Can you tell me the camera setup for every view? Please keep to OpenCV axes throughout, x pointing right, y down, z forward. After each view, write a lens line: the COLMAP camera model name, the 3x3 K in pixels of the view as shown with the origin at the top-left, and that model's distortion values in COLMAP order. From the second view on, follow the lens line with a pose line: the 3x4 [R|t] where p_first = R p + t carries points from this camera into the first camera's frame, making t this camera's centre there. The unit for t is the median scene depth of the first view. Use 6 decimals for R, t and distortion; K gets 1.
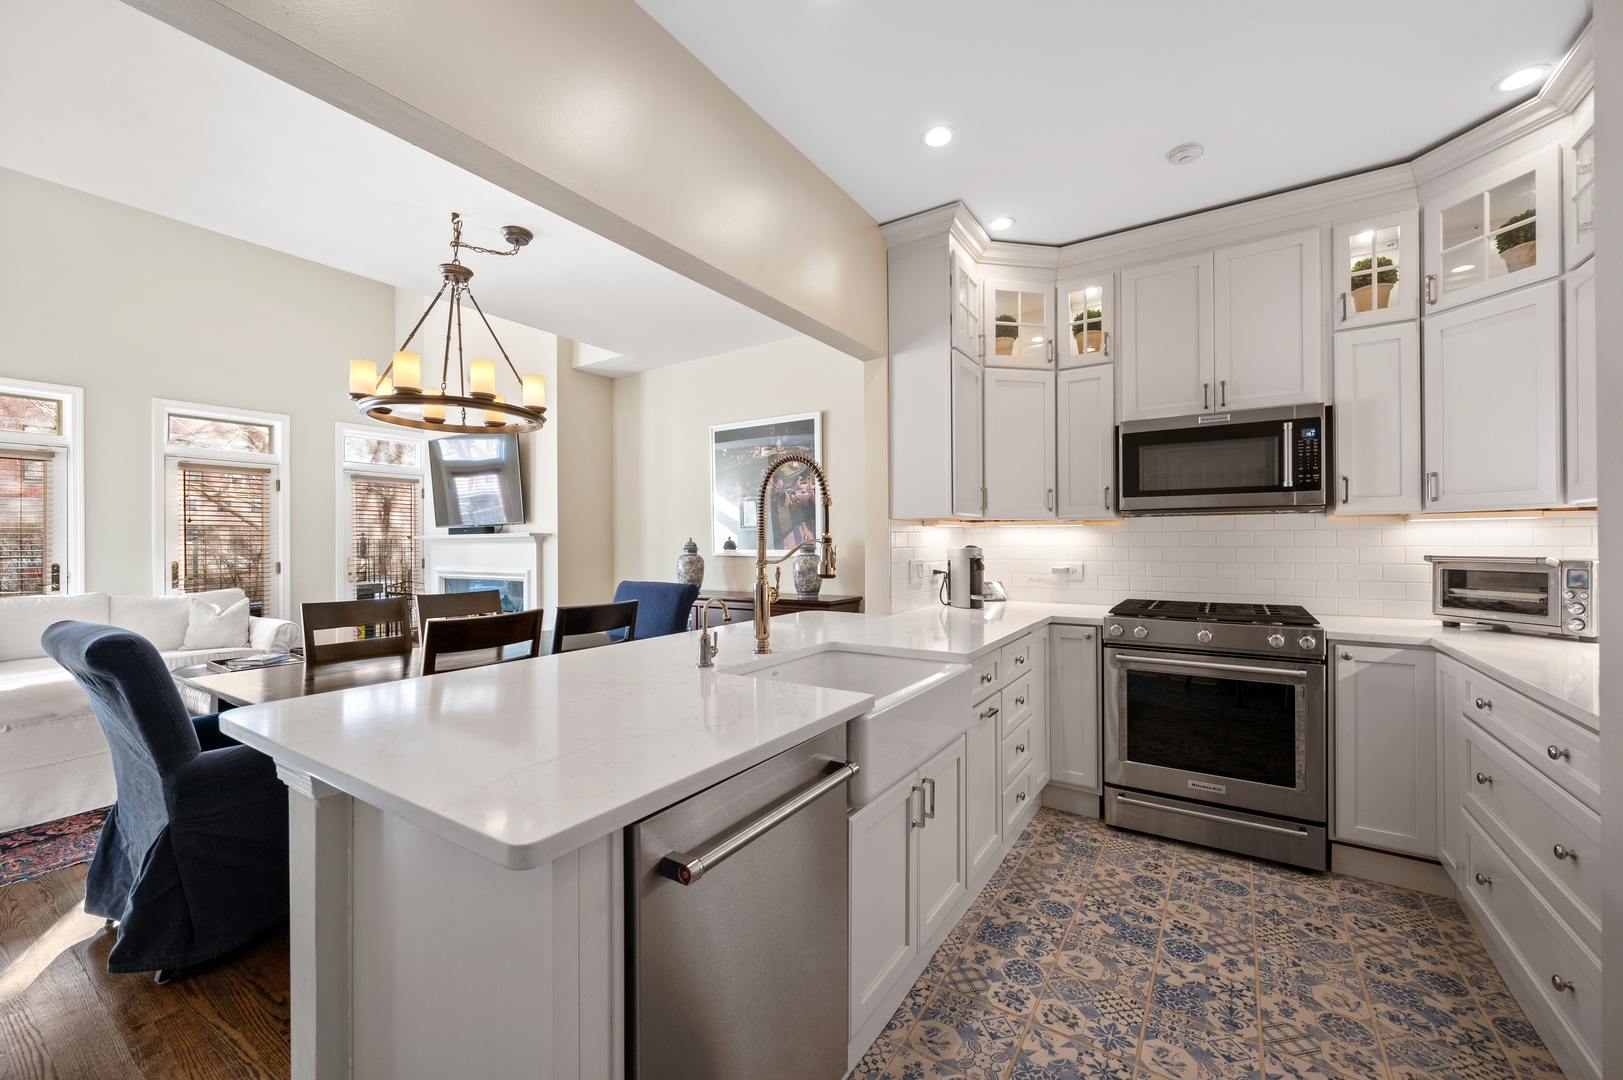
lens RADIAL K [[639.3, 0, 807.0], [0, 639.3, 539.3], [0, 0, 1]] dist [-0.001485, 0.000296]
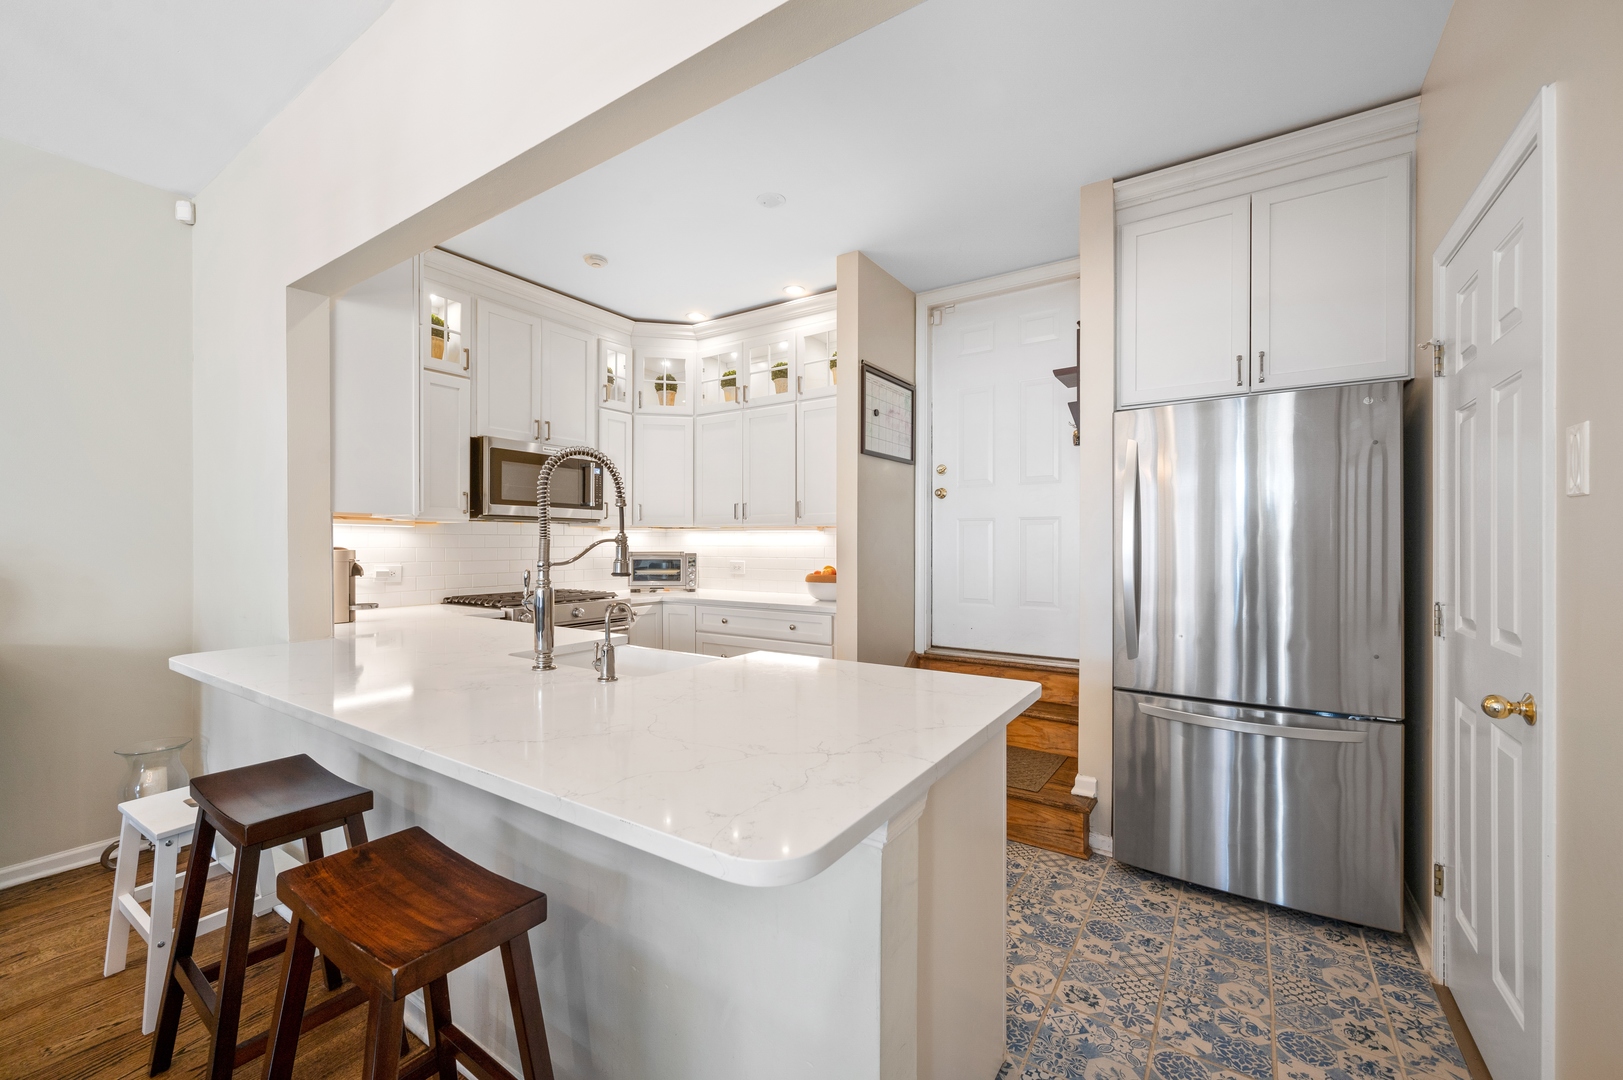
lens RADIAL K [[639.3, 0, 815.5], [0, 639.3, 544.0], [0, 0, 1]] dist [-0.001485, 0.000296]
pose [[-0.006618, 0.002162, 0.999976, -0.683980], [-0.004555, 0.999987, -0.002192, 0.005675], [-0.999968, -0.004569, -0.006608, 0.464493]]
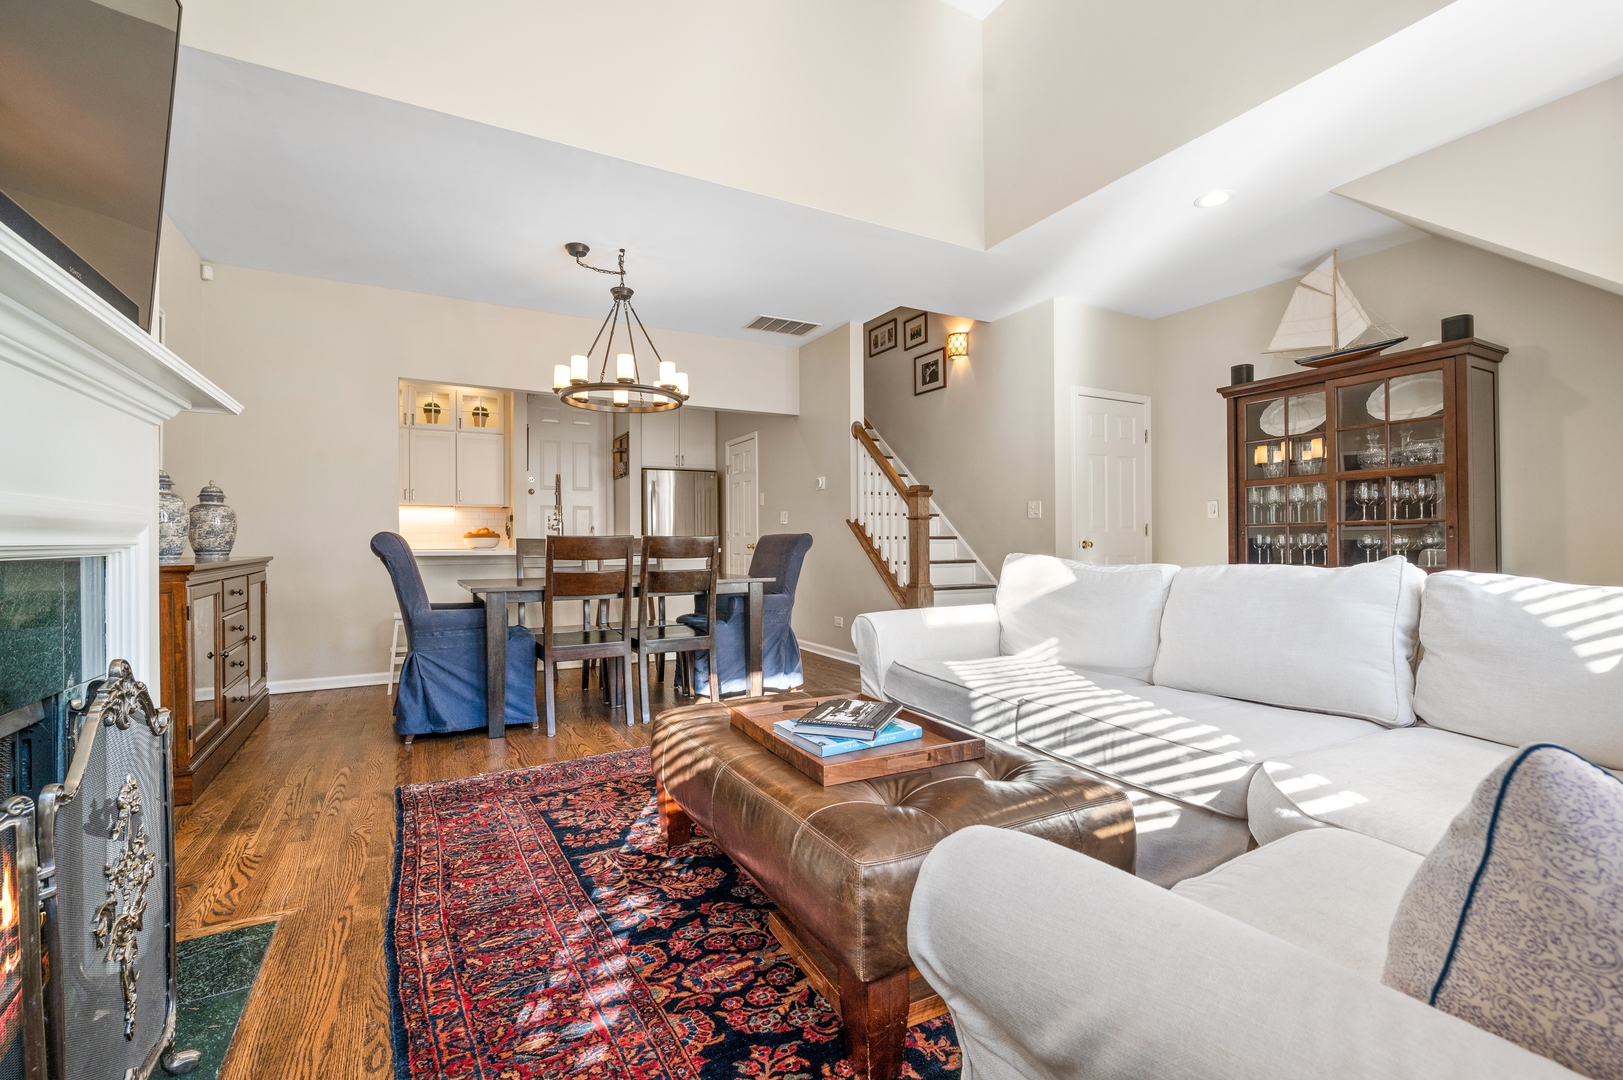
lens RADIAL K [[701.1, 0, 811.0], [0, 701.1, 547.7], [0, 0, 1]] dist [-0.009452, -0.000295]
pose [[-0.888377, 0.007935, 0.459046, -1.623376], [0.009099, 0.999959, 0.000325, 0.130124], [-0.459024, 0.004465, -0.888412, 2.189899]]
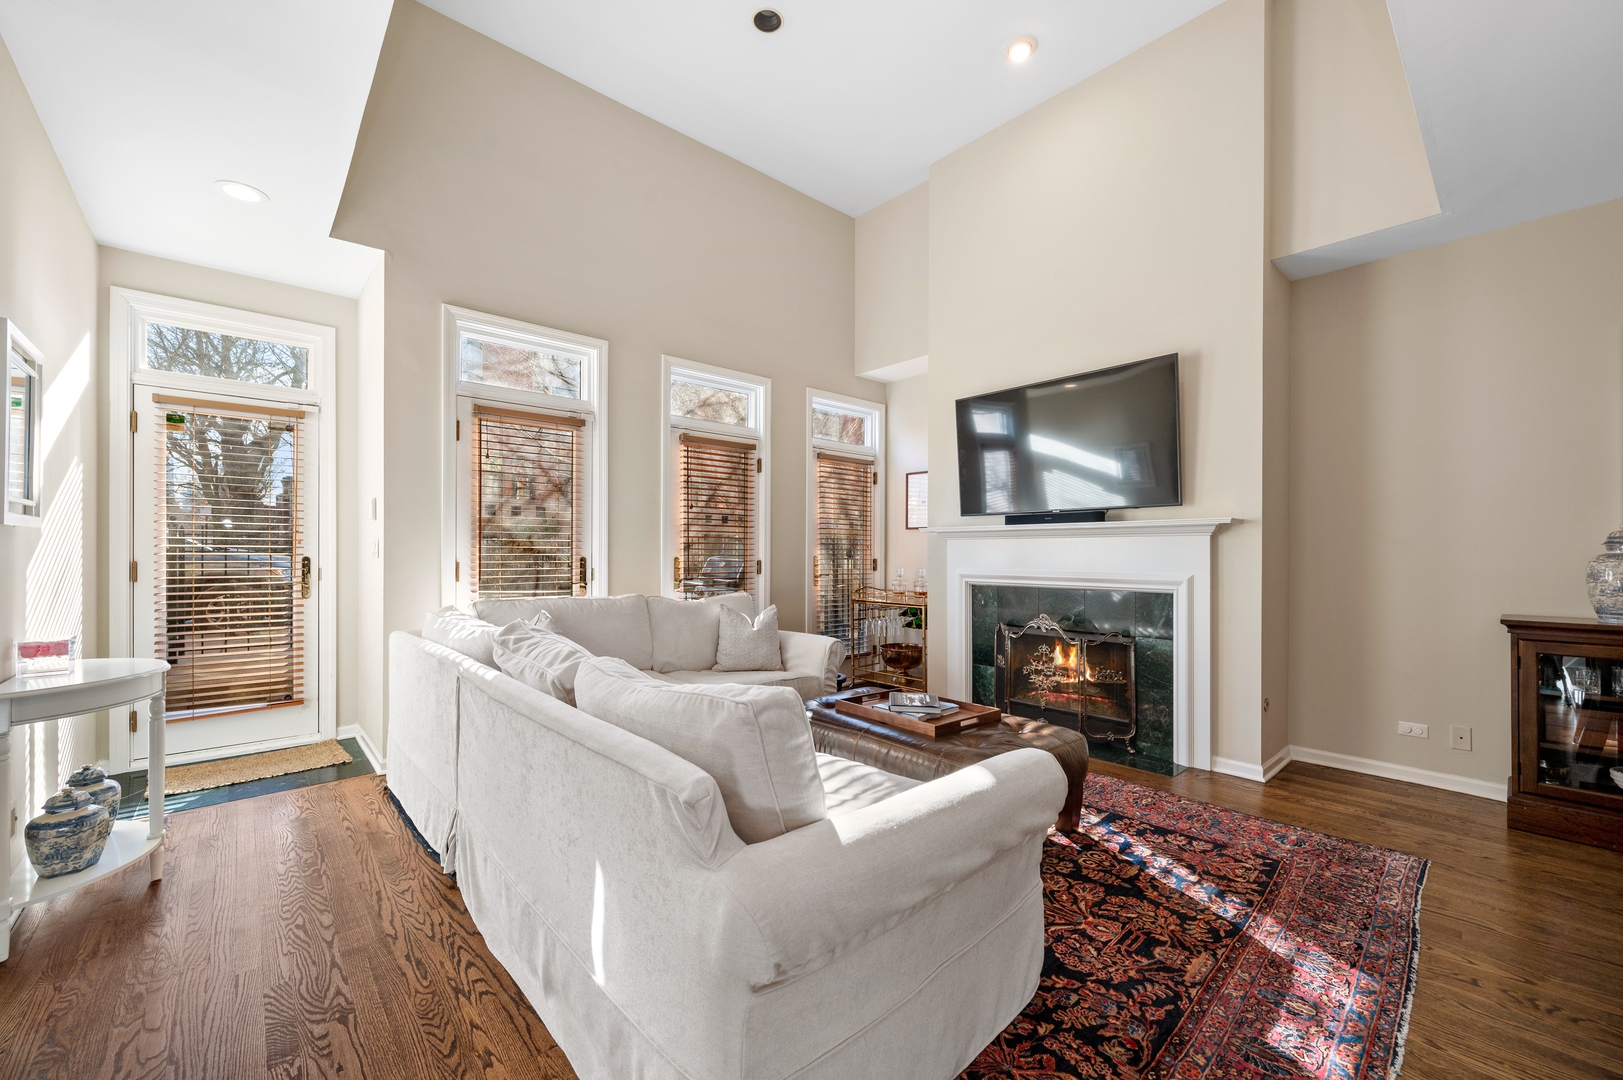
lens RADIAL K [[639.3, 0, 808.9], [0, 639.3, 552.1], [0, 0, 1]] dist [-0.001485, 0.000296]
pose [[0.967201, 0.010106, -0.253810, -1.248734], [-0.008246, 0.999931, 0.008391, 0.040870], [0.253877, -0.006023, 0.967218, 0.509438]]
